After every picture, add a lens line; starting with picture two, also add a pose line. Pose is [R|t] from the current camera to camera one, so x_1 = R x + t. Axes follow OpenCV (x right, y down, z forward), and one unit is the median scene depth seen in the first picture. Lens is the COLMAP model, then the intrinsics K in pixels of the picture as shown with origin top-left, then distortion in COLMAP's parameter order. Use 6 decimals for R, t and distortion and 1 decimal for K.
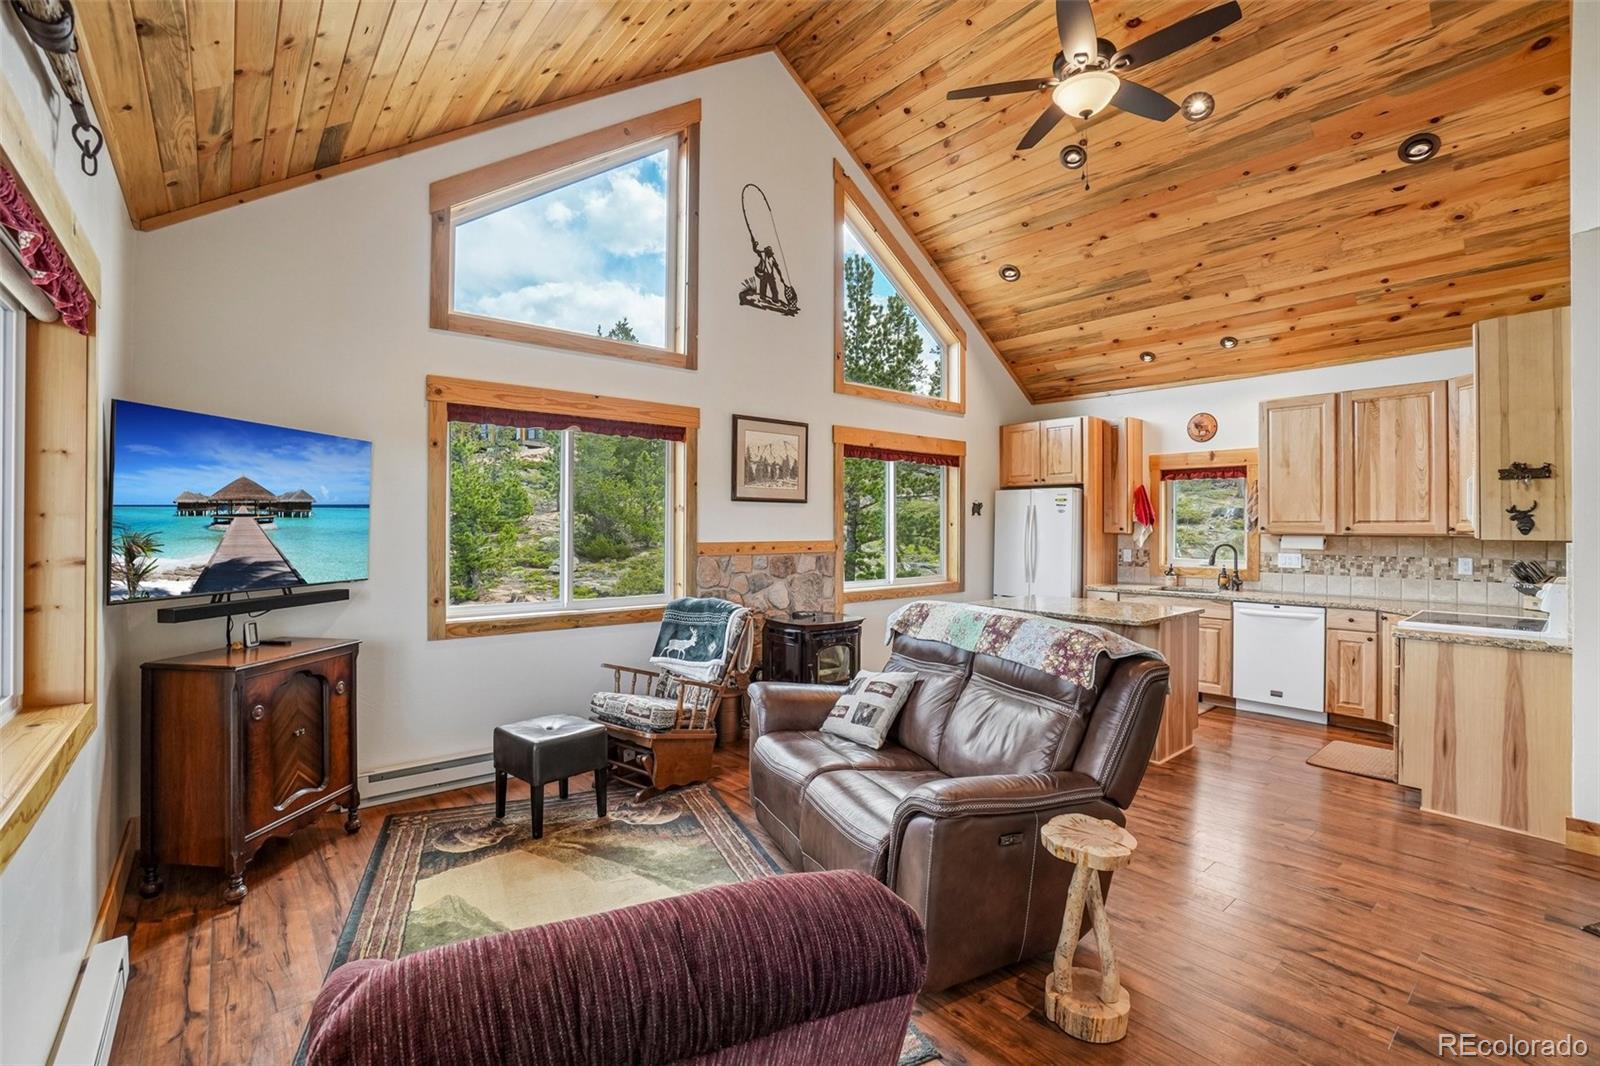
lens RADIAL K [[710.0, 0, 797.8], [0, 710.0, 524.8], [0, 0, 1]] dist [-0.059775, 0.020855]
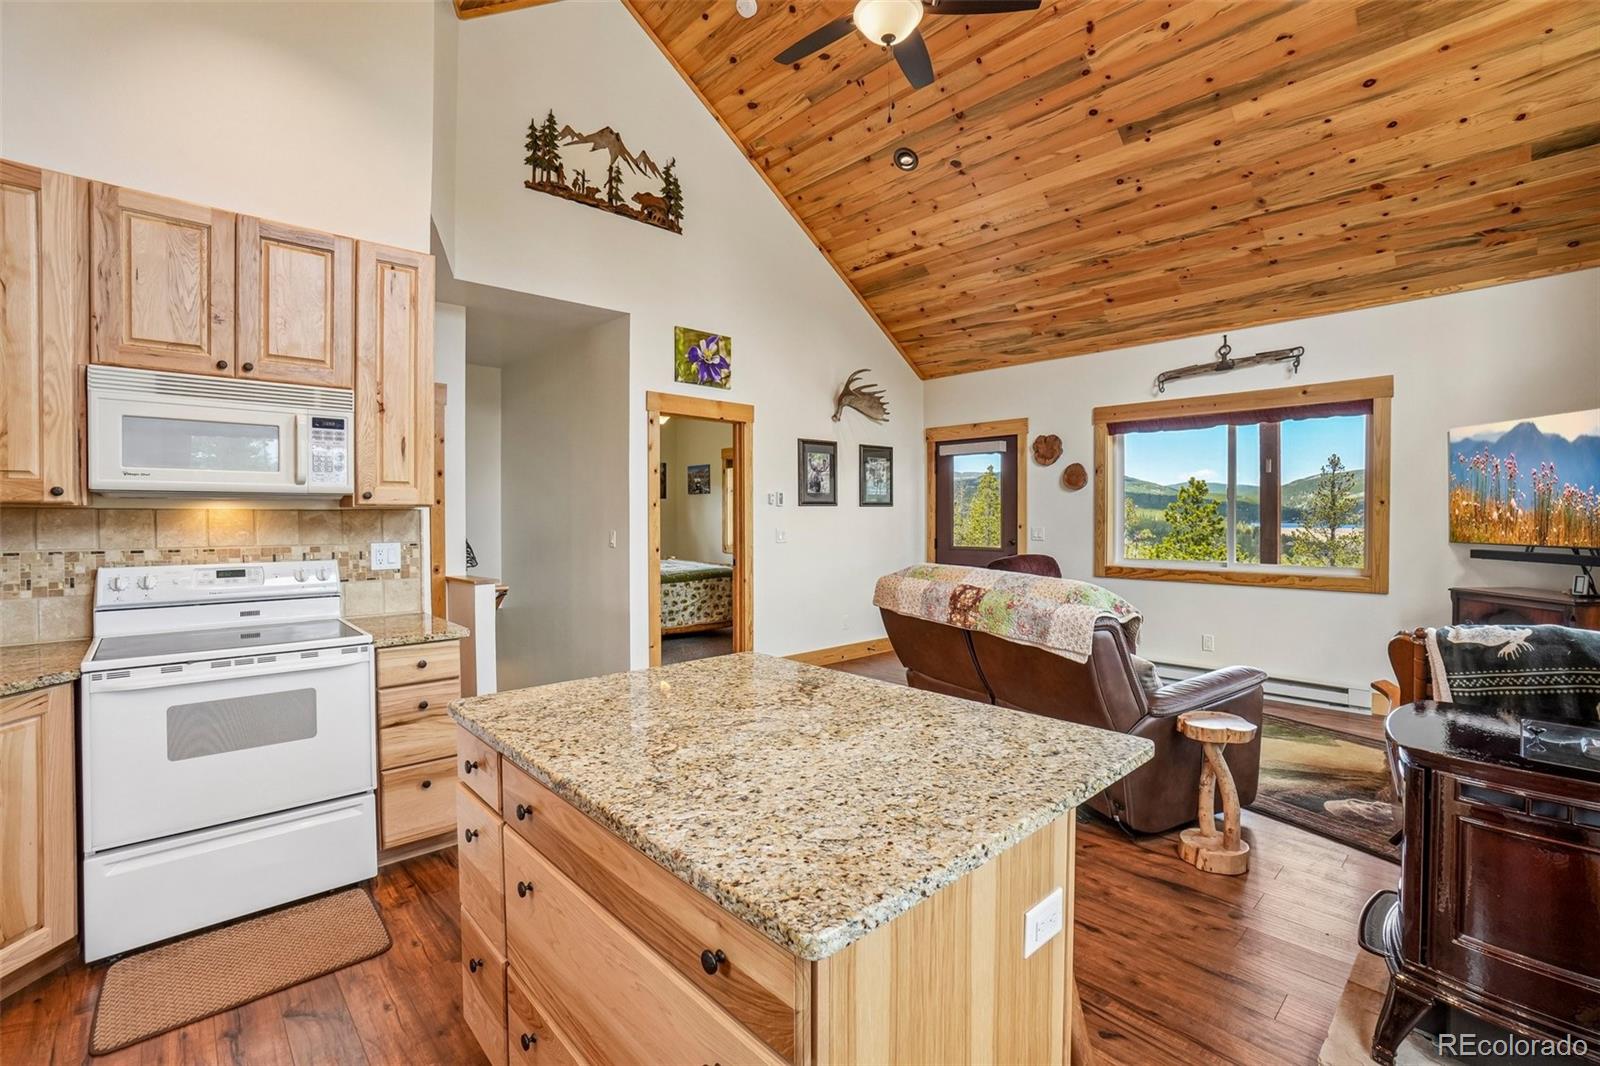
lens RADIAL K [[710.0, 0, 794.7], [0, 710.0, 522.1], [0, 0, 1]] dist [-0.059775, 0.020855]
pose [[-0.998780, 0.000663, -0.049381, 0.376247], [0.000155, 0.999947, 0.010292, 0.020732], [0.049386, 0.010272, -0.998727, 1.229438]]
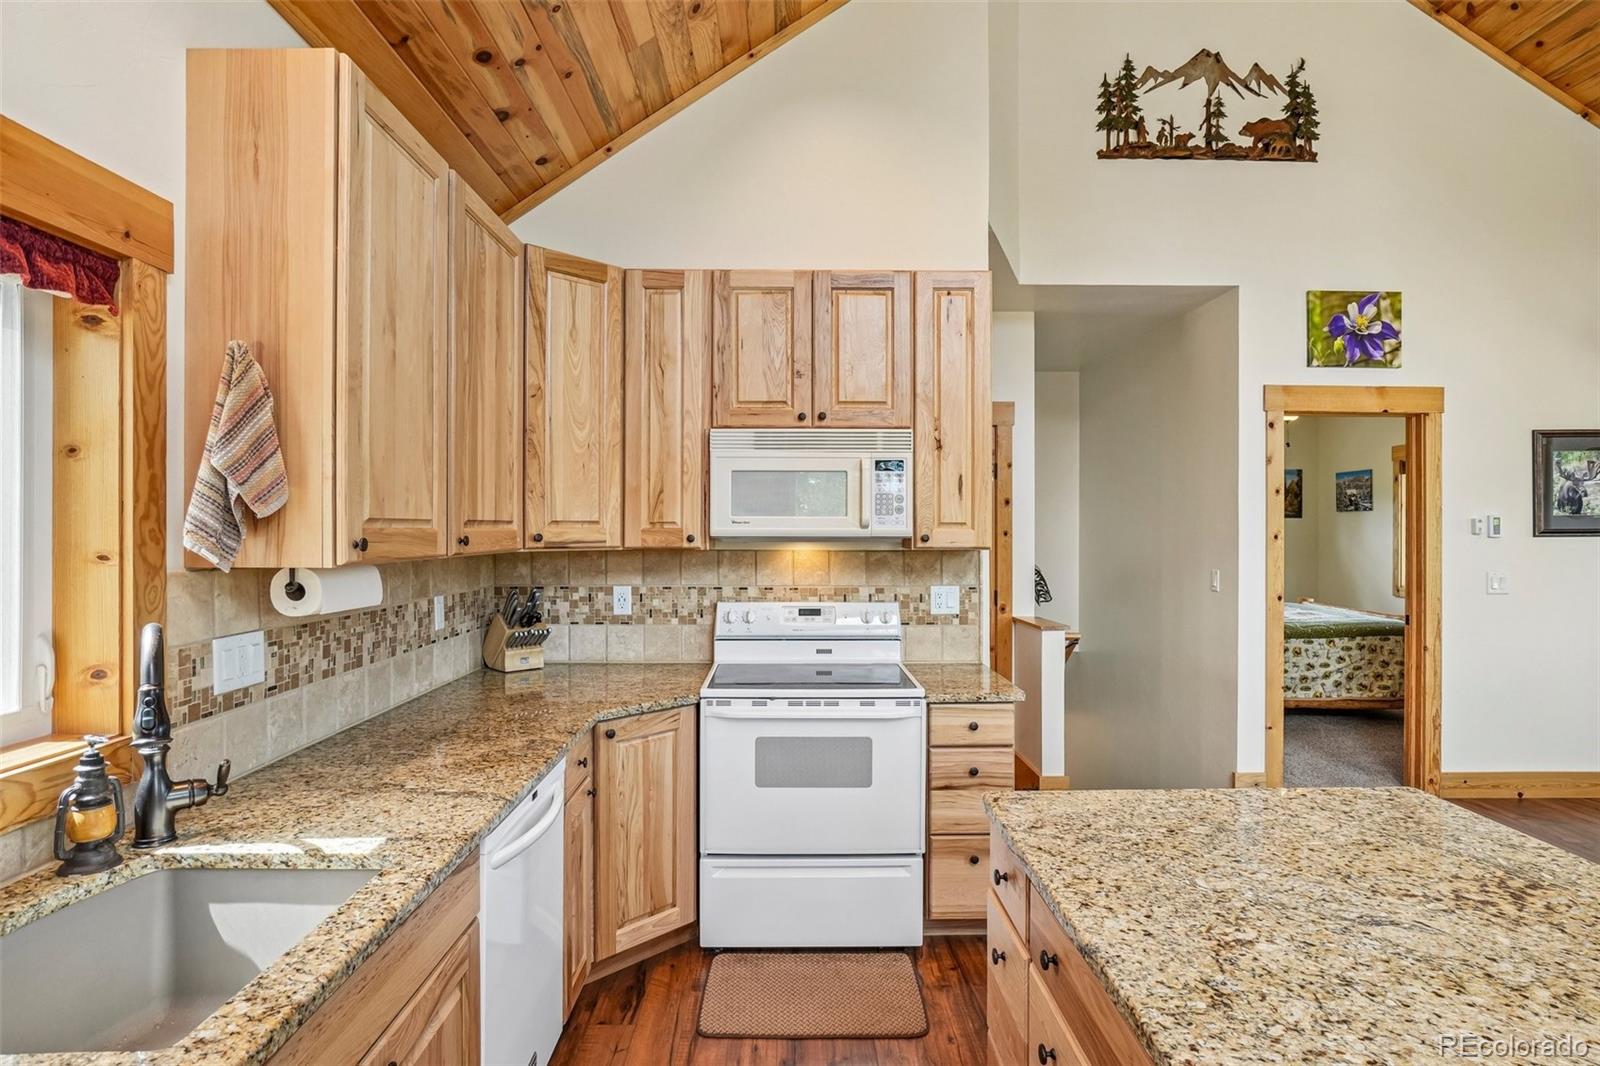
lens RADIAL K [[838.1, 0, 795.7], [0, 838.1, 530.3], [0, 0, 1]] dist [-0.039422, 0.021795]
pose [[-0.773742, -0.002452, 0.633496, 0.363470], [-0.001603, 0.999997, 0.001913, -0.001099], [-0.633499, 0.000465, -0.773744, 1.212136]]
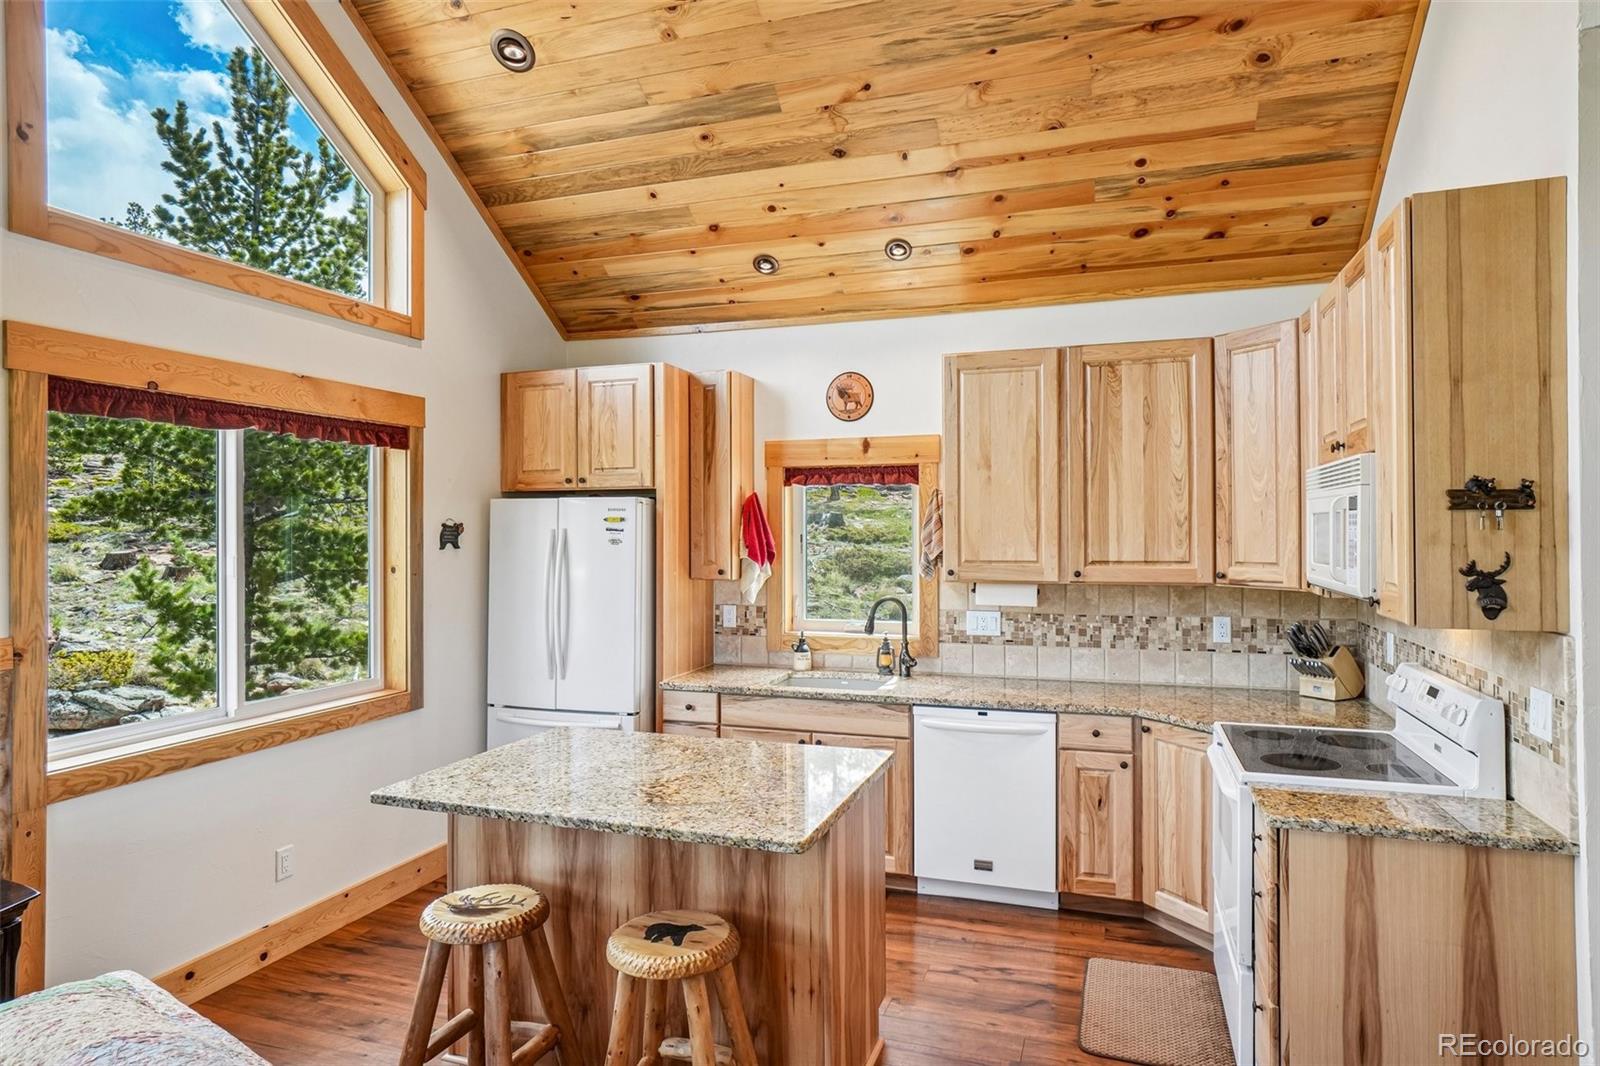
lens RADIAL K [[943.3, 0, 796.4], [0, 943.3, 527.5], [0, 0, 1]] dist [-0.009426, 0.004399]
pose [[0.857766, -0.003186, 0.514031, 0.160386], [0.004582, 0.999988, -0.001448, -0.034219], [-0.514020, 0.003597, 0.857770, 0.410128]]
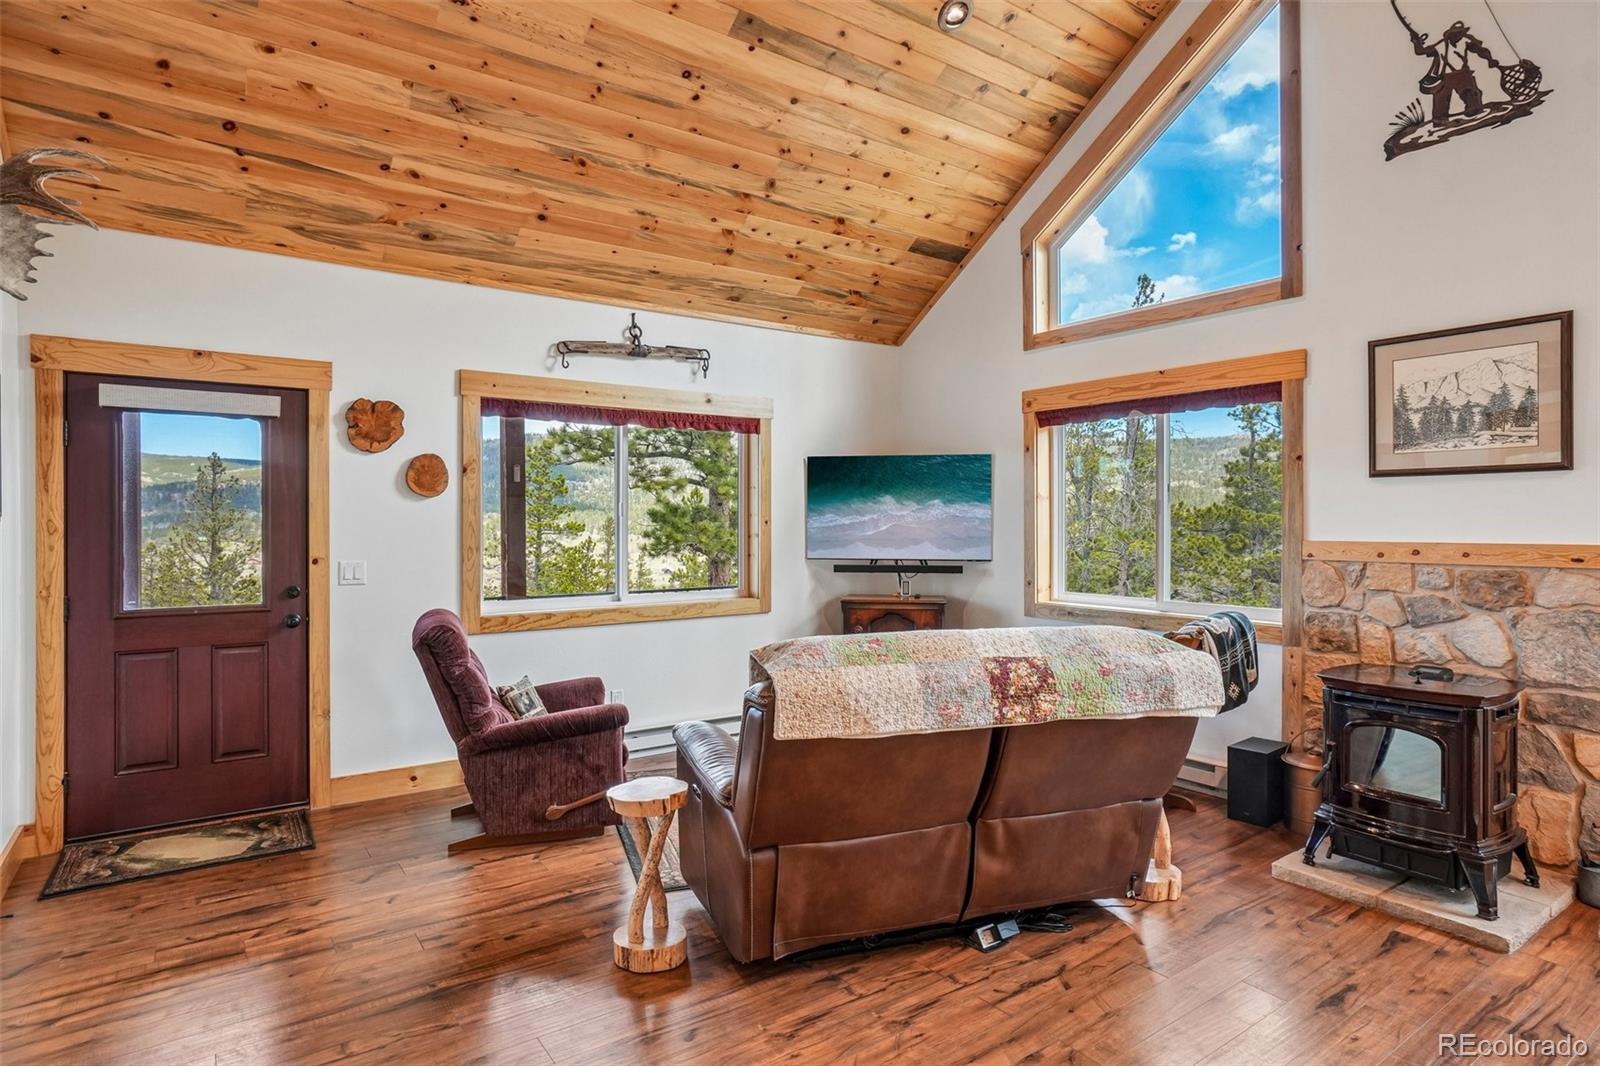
lens RADIAL K [[838.1, 0, 811.7], [0, 838.1, 508.6], [0, 0, 1]] dist [-0.039422, 0.021795]
pose [[-0.083672, -0.014654, -0.996386, 0.658179], [0.002755, 0.999885, -0.014937, 0.004033], [0.996490, -0.003995, -0.083622, 0.536699]]
